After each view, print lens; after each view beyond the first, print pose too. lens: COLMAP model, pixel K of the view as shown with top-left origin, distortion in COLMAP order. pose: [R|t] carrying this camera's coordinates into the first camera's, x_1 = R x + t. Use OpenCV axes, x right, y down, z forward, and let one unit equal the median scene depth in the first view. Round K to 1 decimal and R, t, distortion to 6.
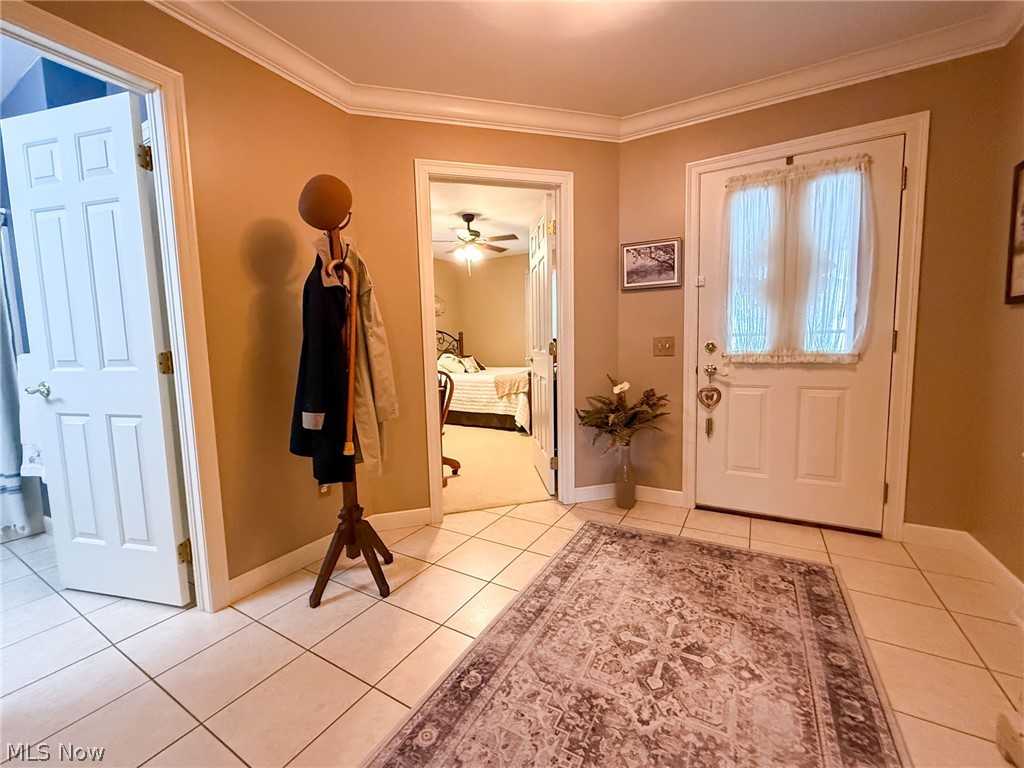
lens RADIAL K [[406.3, 0, 512.0], [0, 406.3, 384.0], [0, 0, 1]] dist [-0.000327, -0.000032]
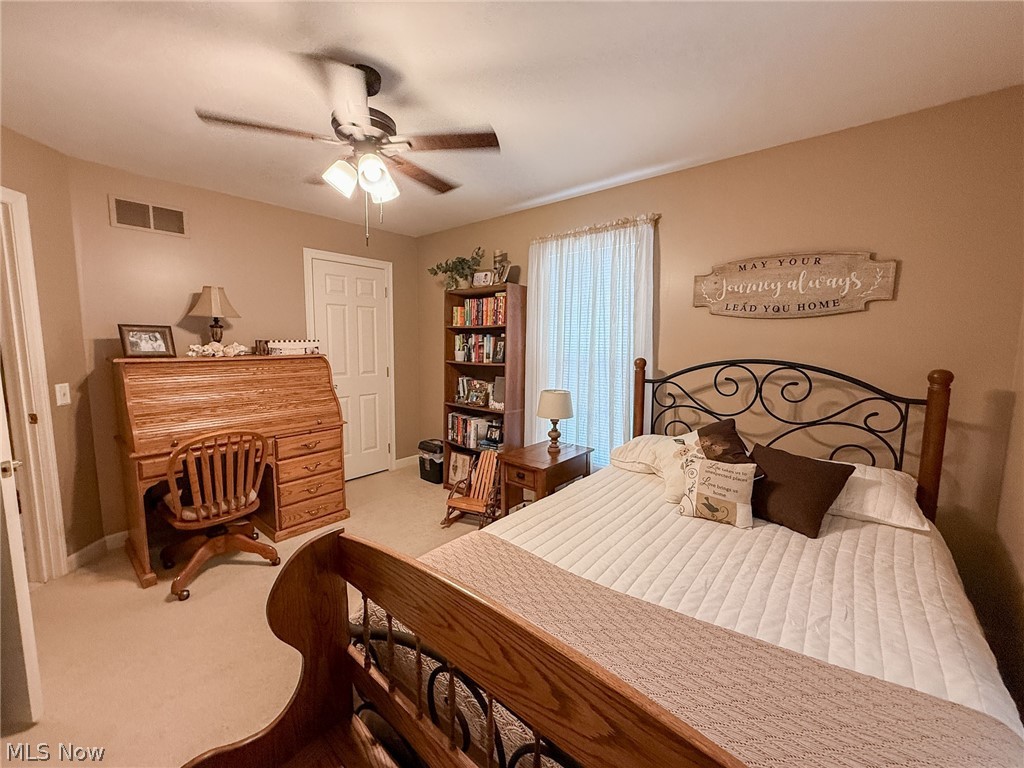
lens RADIAL K [[406.3, 0, 512.0], [0, 406.3, 384.0], [0, 0, 1]] dist [-0.000327, -0.000032]
pose [[-0.175057, 0.130612, -0.975856, 0.201872], [-0.102455, 0.983364, 0.149996, -0.151924], [0.979213, 0.126240, -0.158763, 0.904940]]
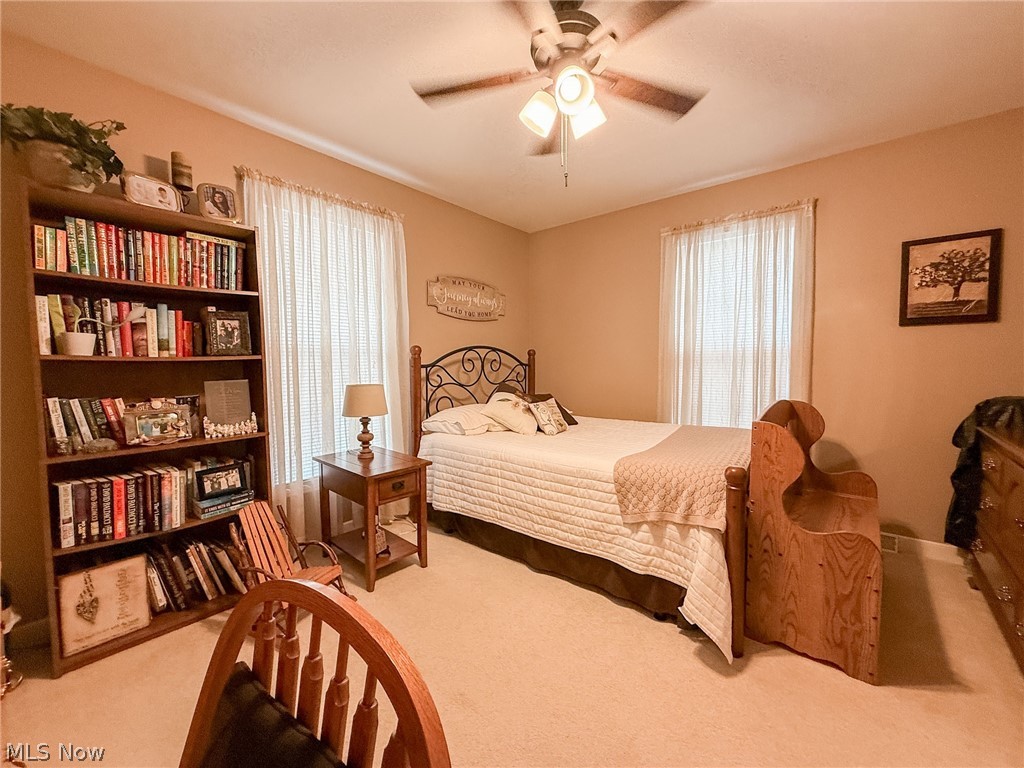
lens RADIAL K [[406.3, 0, 512.0], [0, 406.3, 384.0], [0, 0, 1]] dist [-0.000327, -0.000032]
pose [[0.985082, 0.023945, -0.170414, -0.064085], [-0.031506, 0.998629, -0.041804, -0.064648], [0.169179, 0.046549, 0.984485, 0.509833]]
